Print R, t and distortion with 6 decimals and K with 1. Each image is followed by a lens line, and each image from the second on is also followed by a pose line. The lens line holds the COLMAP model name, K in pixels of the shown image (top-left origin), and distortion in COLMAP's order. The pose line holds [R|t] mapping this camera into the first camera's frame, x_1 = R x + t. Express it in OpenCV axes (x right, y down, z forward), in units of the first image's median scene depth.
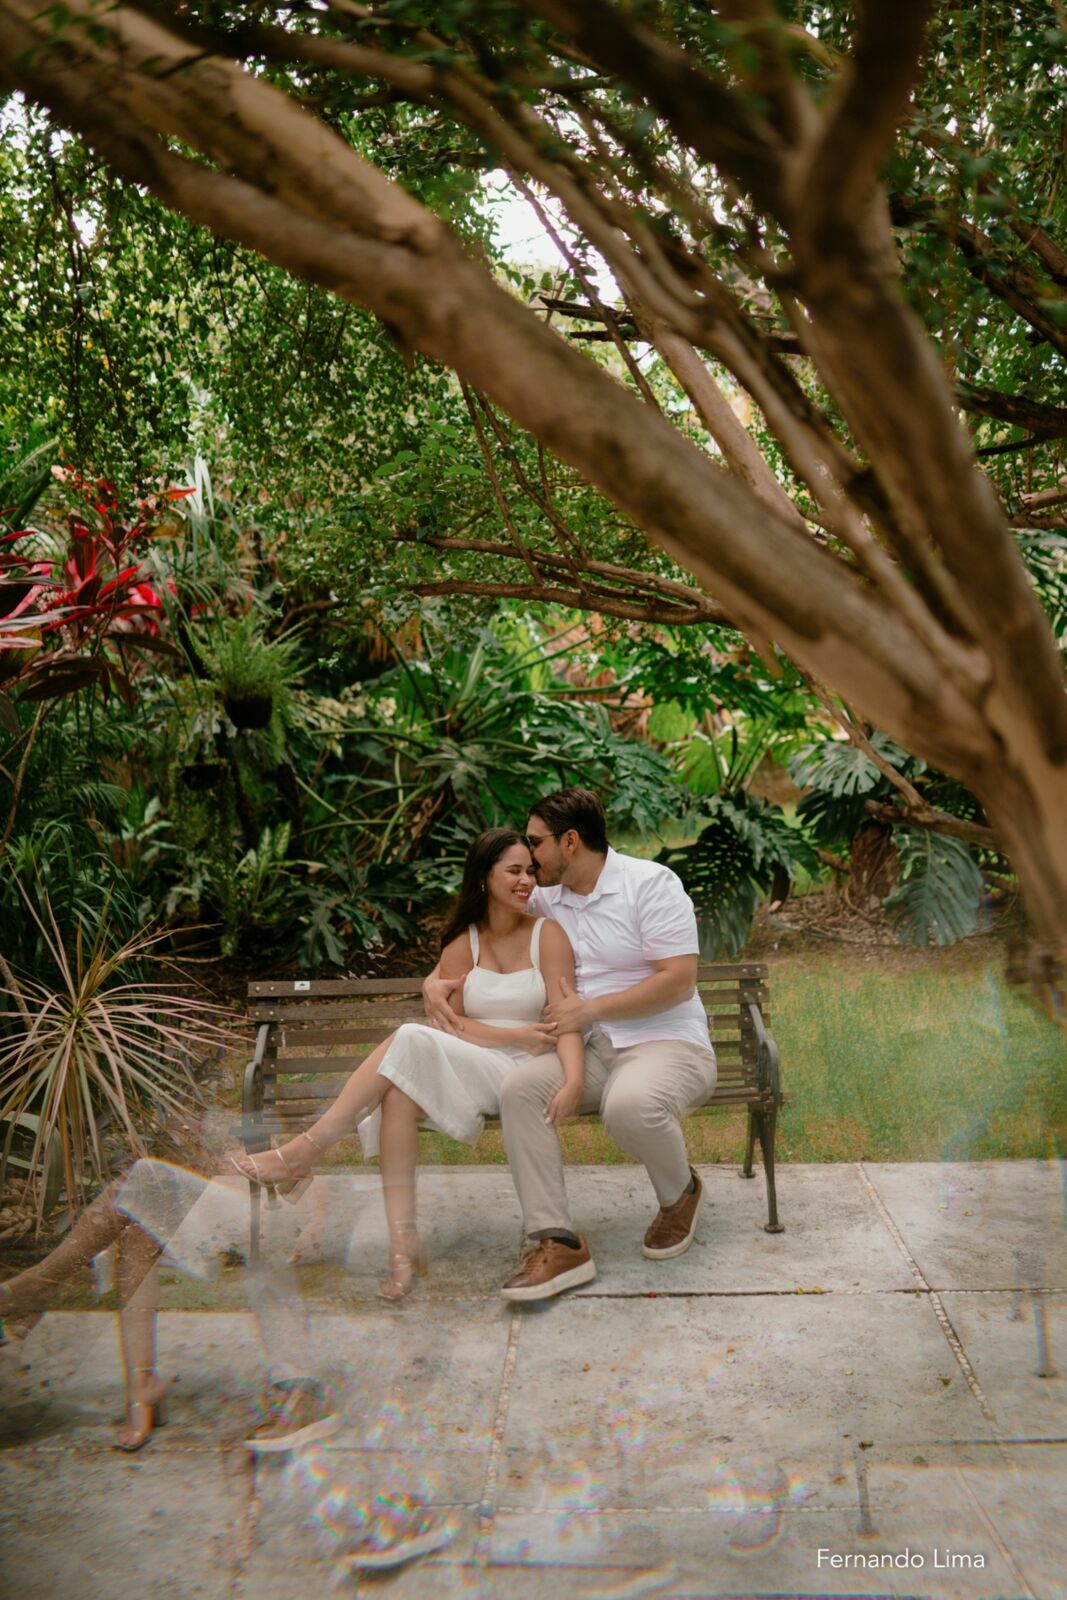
lens RADIAL K [[1795.2, 0, 534.3], [0, 1795.2, 839.3], [0, 0, 1]] dist [-0.007204, 0.041987]
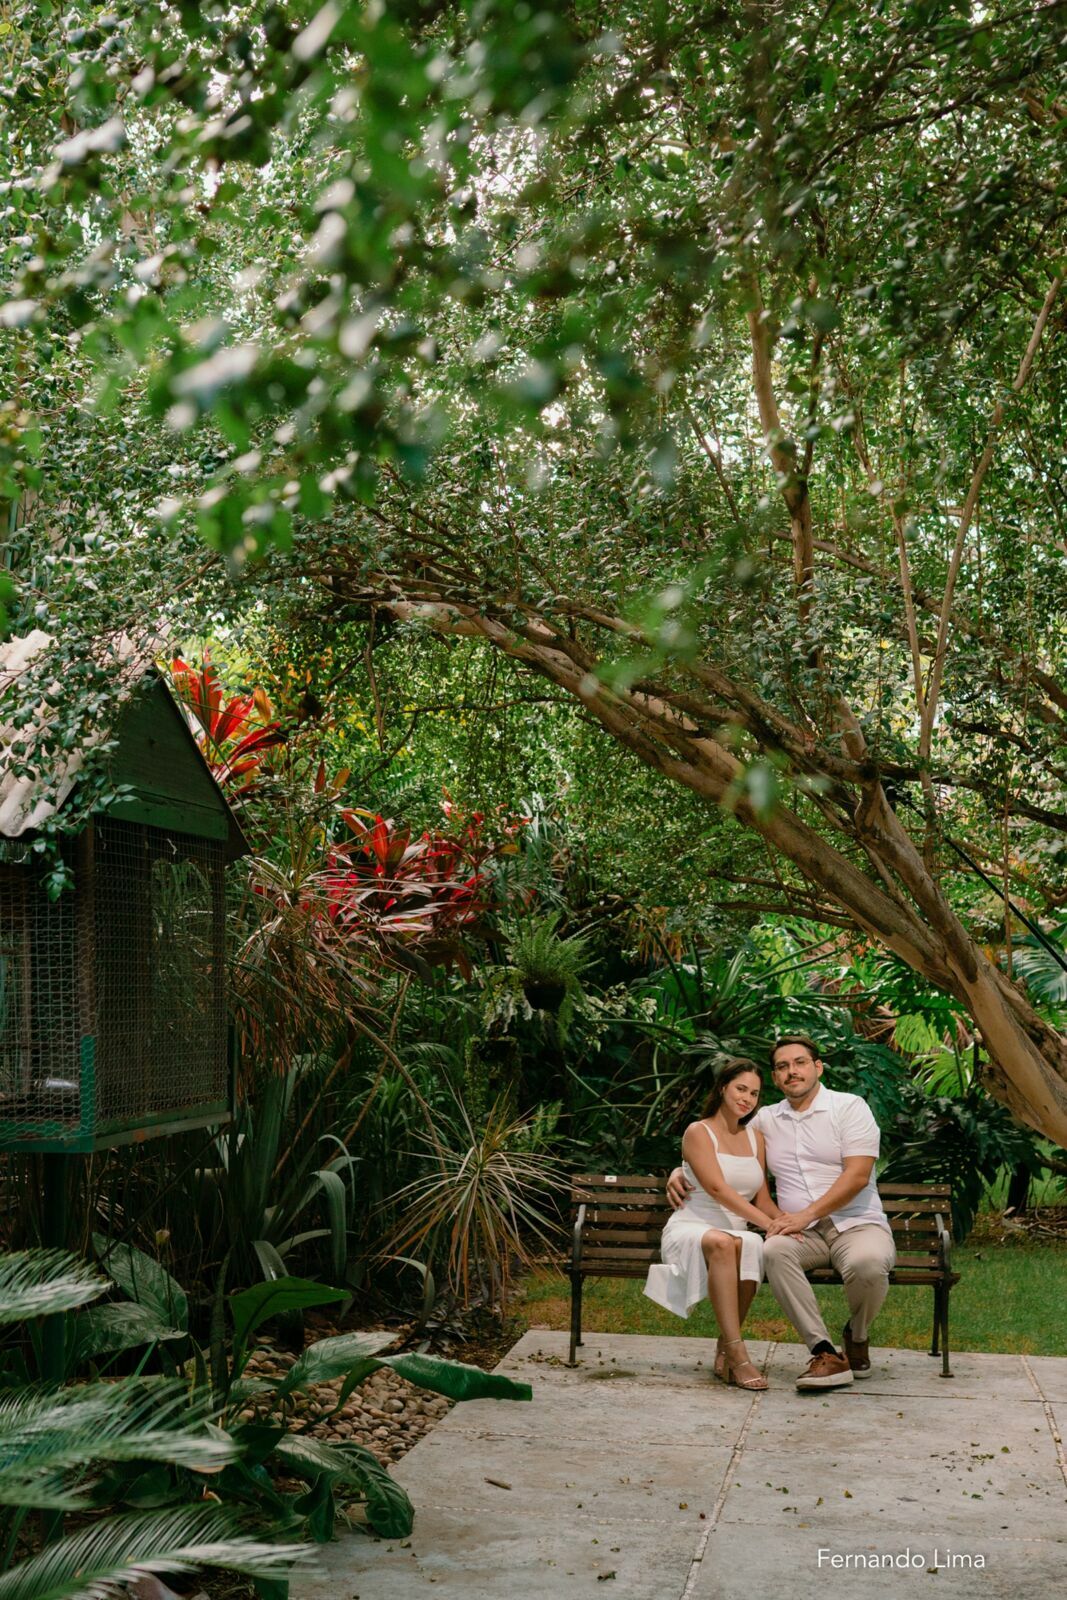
lens RADIAL K [[1795.2, 0, 534.3], [0, 1795.2, 839.3], [0, 0, 1]] dist [-0.007204, 0.041987]
pose [[0.988852, 0.040073, -0.143408, 0.000568], [-0.063836, 0.984199, -0.165156, 0.016499], [0.134523, 0.172469, 0.975786, -0.124148]]
